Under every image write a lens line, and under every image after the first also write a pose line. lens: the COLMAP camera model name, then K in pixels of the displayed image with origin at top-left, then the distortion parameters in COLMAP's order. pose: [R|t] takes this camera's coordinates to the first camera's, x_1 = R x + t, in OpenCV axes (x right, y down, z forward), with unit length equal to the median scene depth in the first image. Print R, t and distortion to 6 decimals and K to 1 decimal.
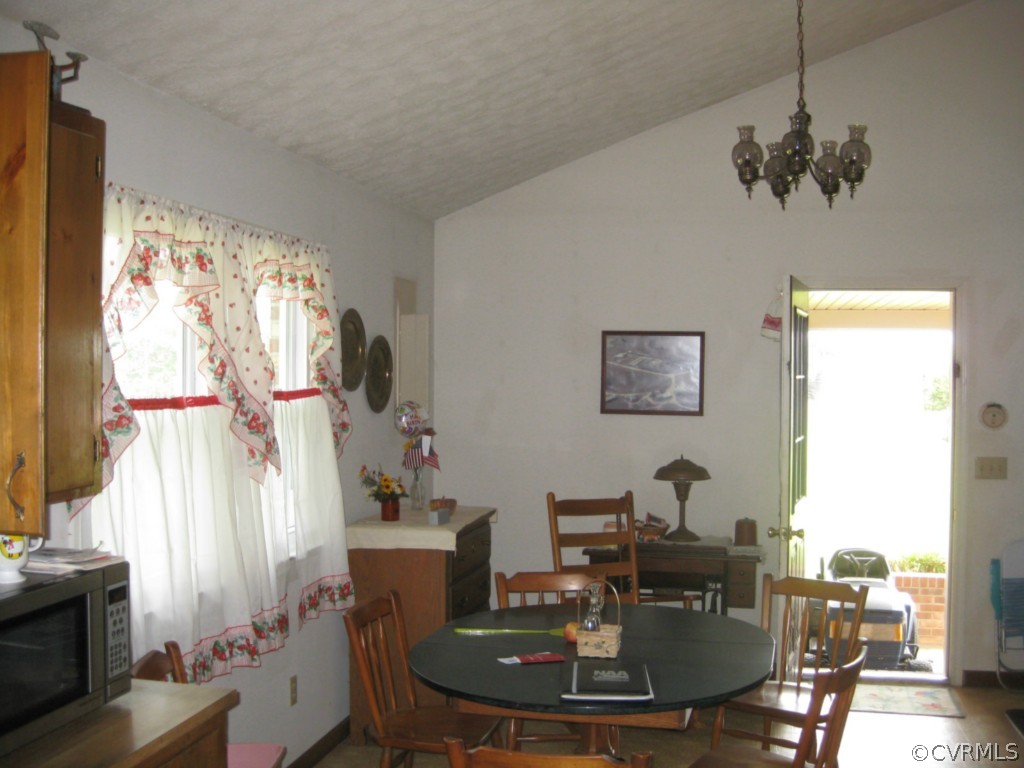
lens RADIAL K [[1147.7, 0, 512.0], [0, 1147.7, 384.0], [0, 0, 1]] dist [-0.181086, 0.151357]
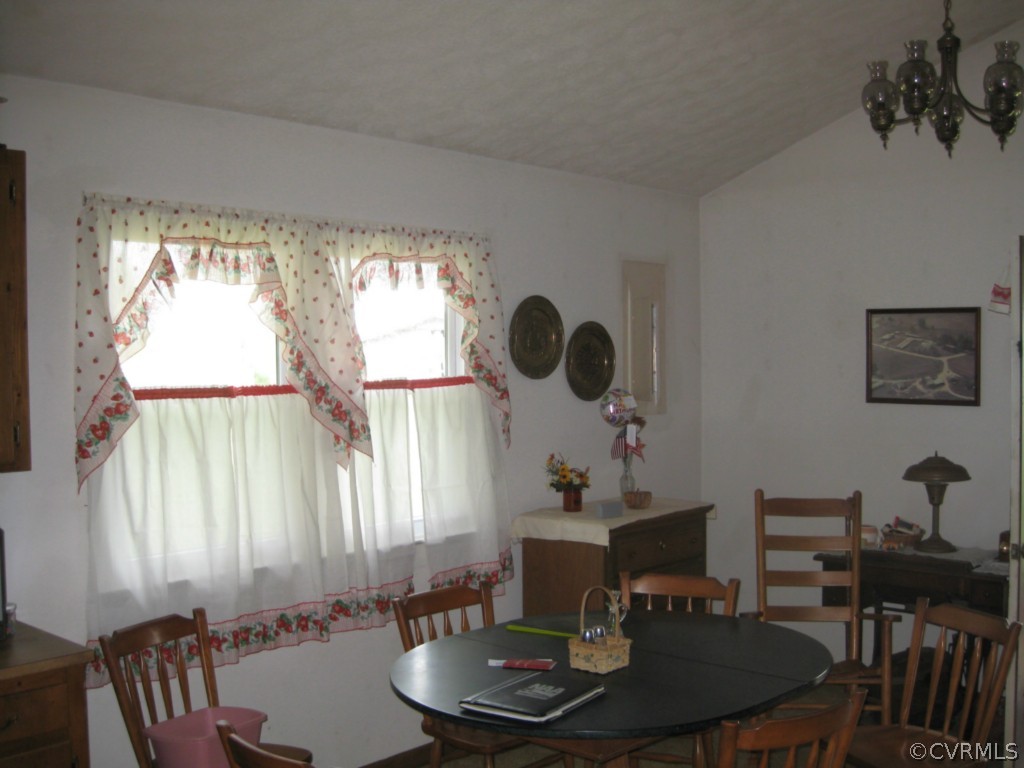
lens RADIAL K [[1147.7, 0, 512.0], [0, 1147.7, 384.0], [0, 0, 1]] dist [-0.181086, 0.151357]
pose [[0.866126, -0.000984, -0.499824, 0.383704], [0.007800, 0.999903, 0.011547, -0.001165], [0.499764, -0.013900, 0.866050, 0.145487]]
